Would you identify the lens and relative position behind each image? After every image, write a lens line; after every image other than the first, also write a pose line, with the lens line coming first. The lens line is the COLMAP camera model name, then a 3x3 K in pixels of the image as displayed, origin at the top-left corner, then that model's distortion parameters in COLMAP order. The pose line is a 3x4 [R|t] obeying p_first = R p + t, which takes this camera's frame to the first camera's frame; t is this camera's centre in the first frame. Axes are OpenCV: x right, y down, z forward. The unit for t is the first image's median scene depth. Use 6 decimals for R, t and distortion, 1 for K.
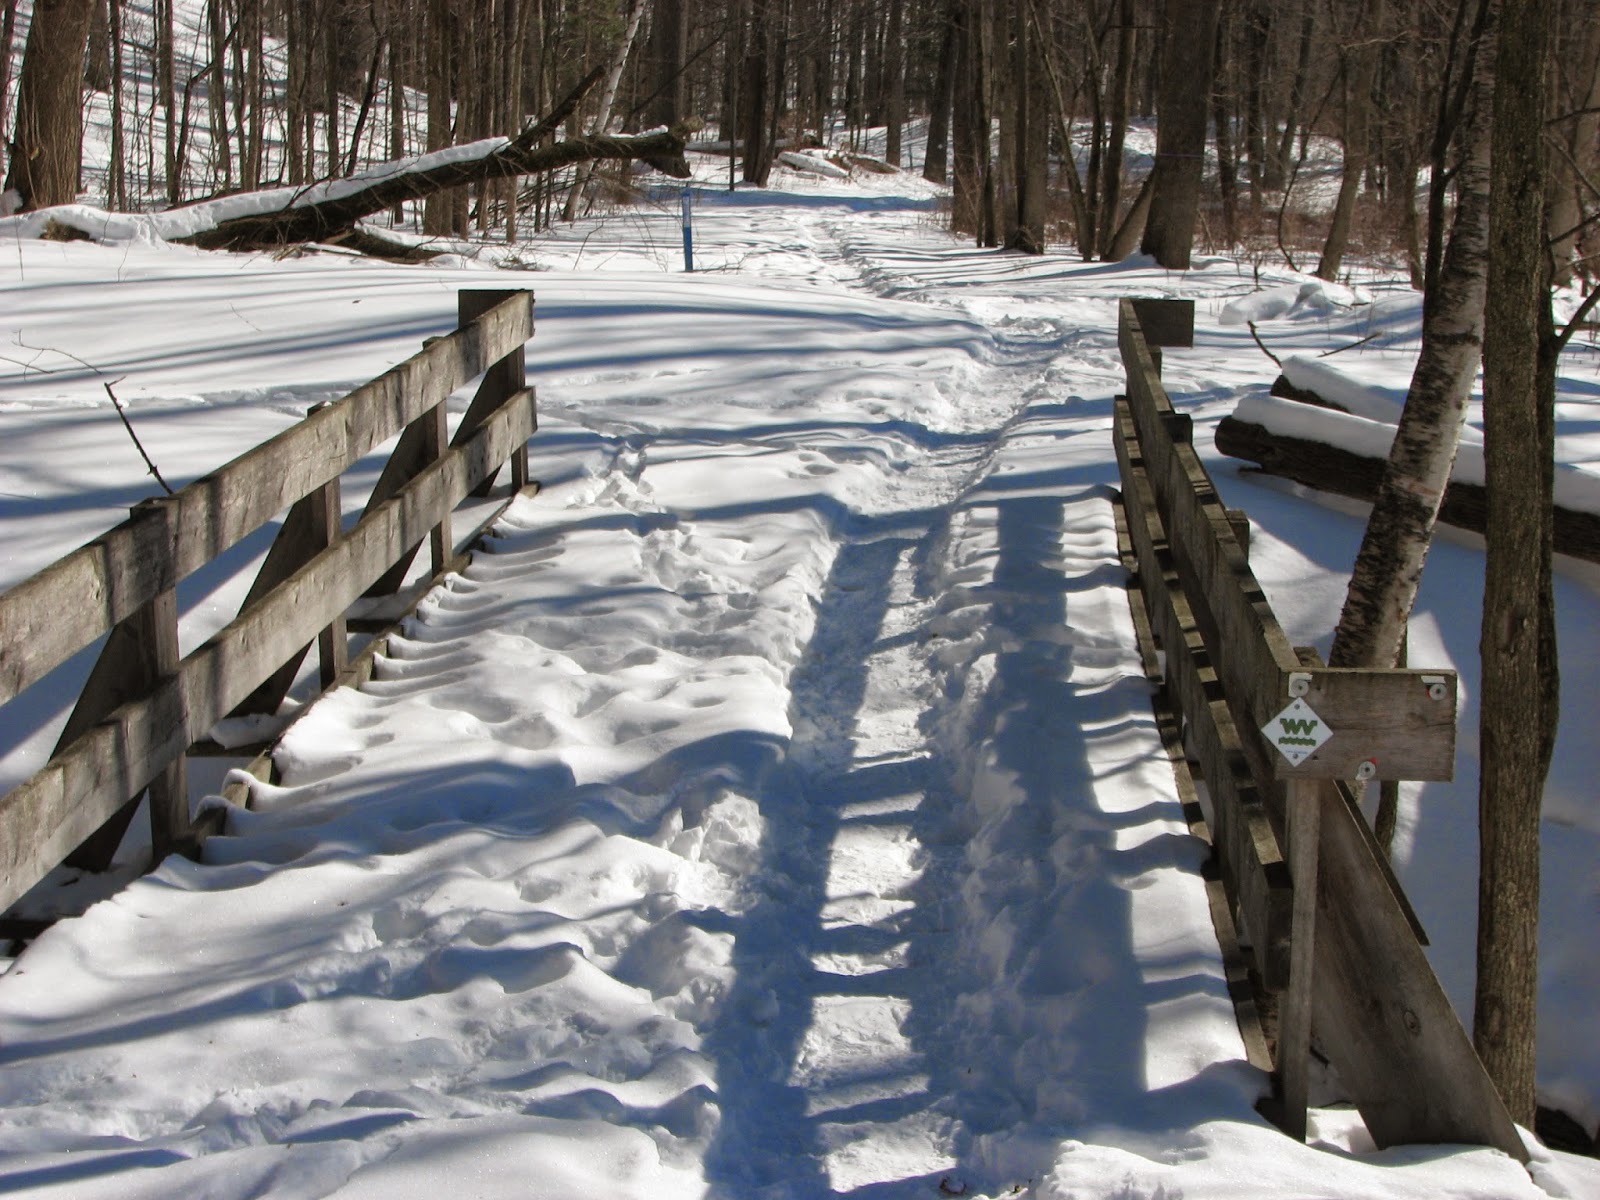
lens RADIAL K [[2751.3, 0, 707.5], [0, 2751.3, 601.4], [0, 0, 1]] dist [-0.039136, 1.117420]
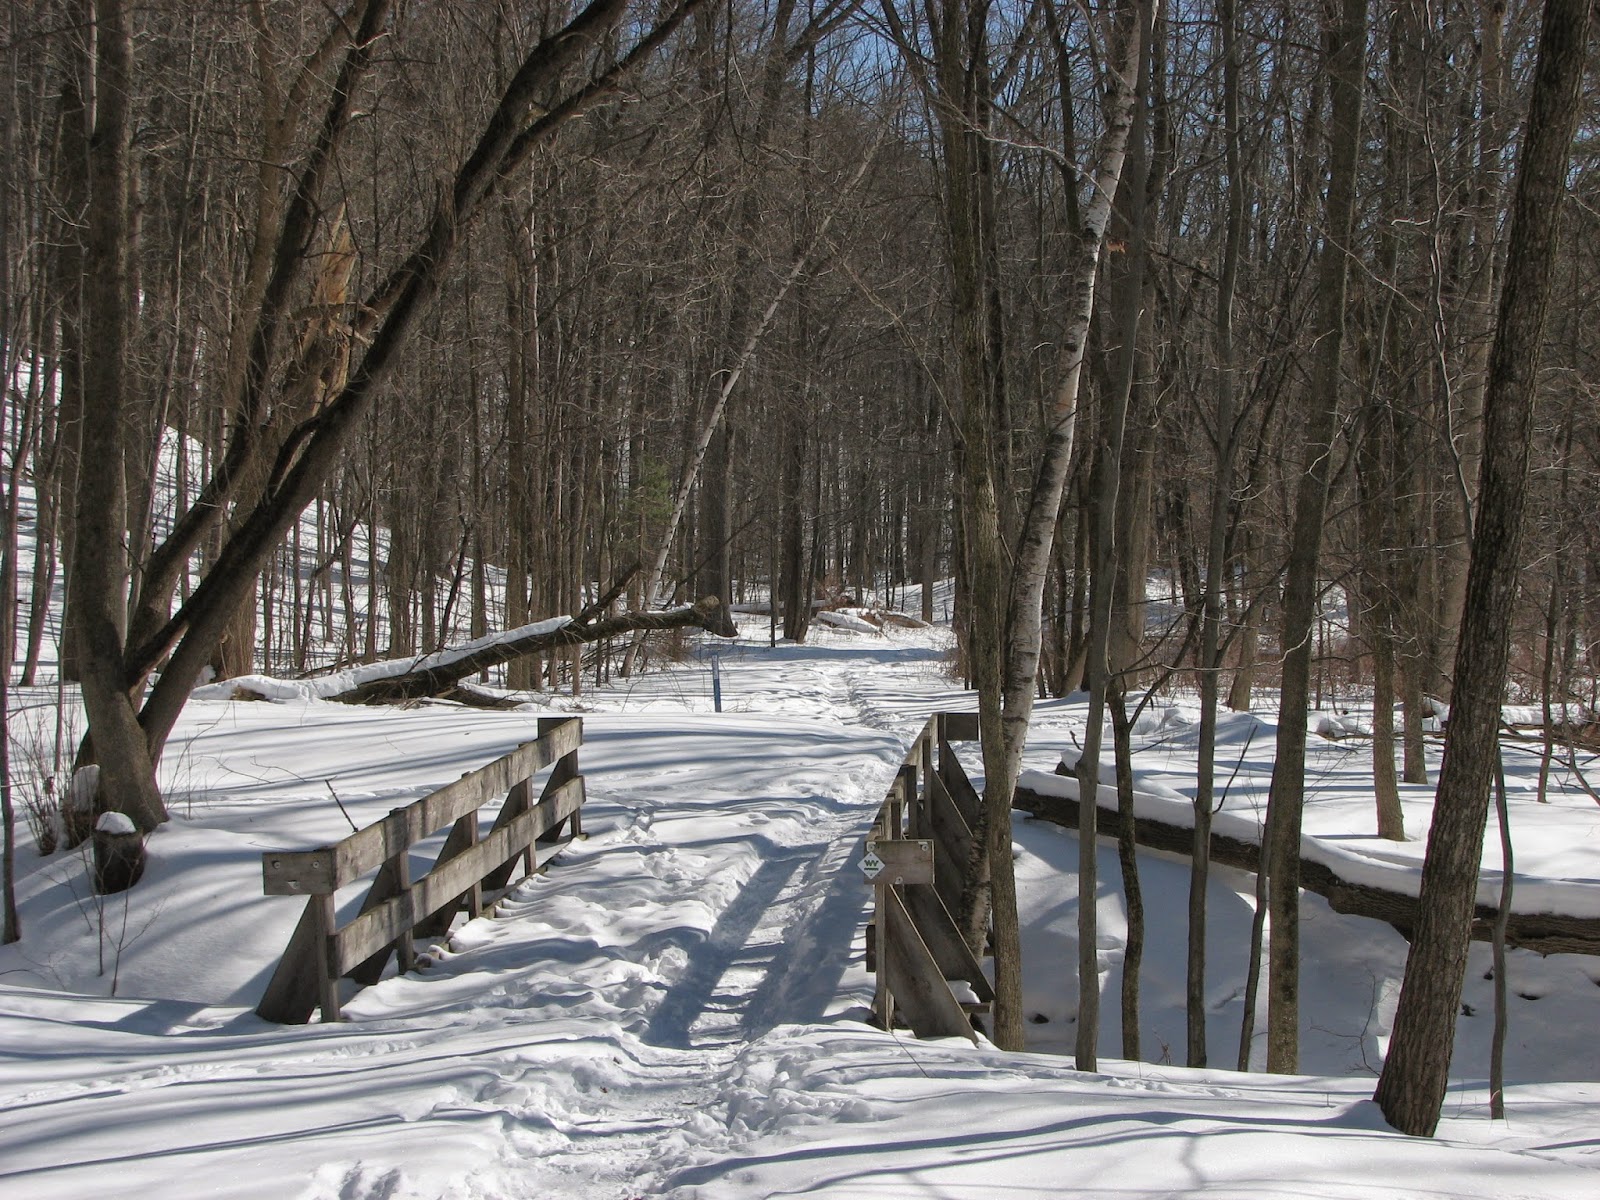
lens RADIAL K [[2751.3, 0, 707.5], [0, 2751.3, 601.4], [0, 0, 1]] dist [-0.039136, 1.117420]
pose [[0.999335, -0.026737, -0.024813, 0.047336], [0.022318, 0.986228, -0.163878, 0.078578], [0.028853, 0.163216, 0.986168, -0.553791]]
